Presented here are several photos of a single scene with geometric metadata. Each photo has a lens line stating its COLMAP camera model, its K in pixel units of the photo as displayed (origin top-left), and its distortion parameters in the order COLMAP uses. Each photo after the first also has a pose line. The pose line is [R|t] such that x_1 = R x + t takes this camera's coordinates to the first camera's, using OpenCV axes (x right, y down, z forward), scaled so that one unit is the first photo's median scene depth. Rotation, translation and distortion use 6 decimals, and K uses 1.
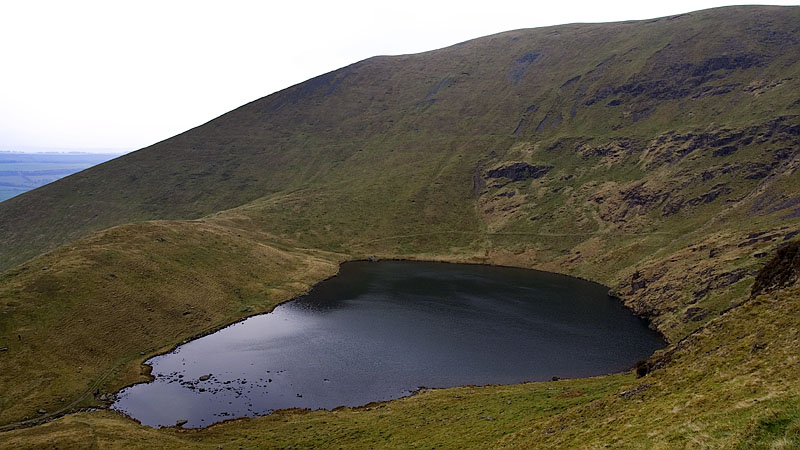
lens RADIAL K [[637.6, 0, 400.0], [0, 637.6, 225.0], [0, 0, 1]] dist [-0.001342, 0.000918]
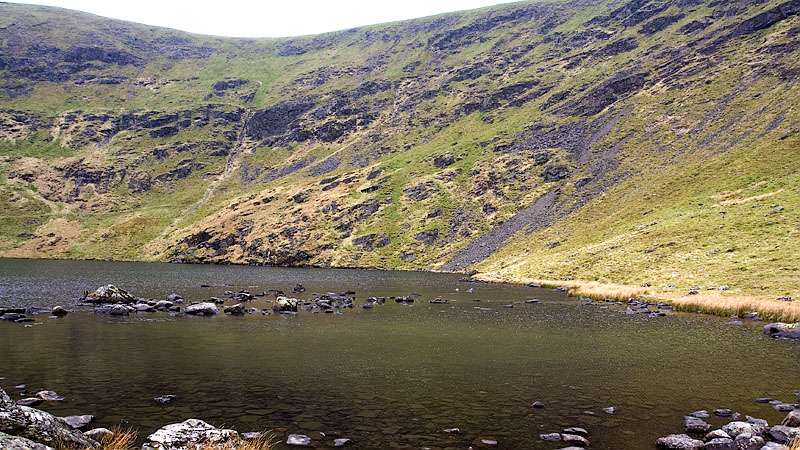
lens RADIAL K [[637.6, 0, 400.0], [0, 637.6, 225.0], [0, 0, 1]] dist [-0.001342, 0.000918]
pose [[0.418409, 0.010280, 0.908200, -0.163819], [0.089288, 0.994627, -0.052393, 0.089215], [-0.903859, 0.103013, 0.415243, 0.325791]]
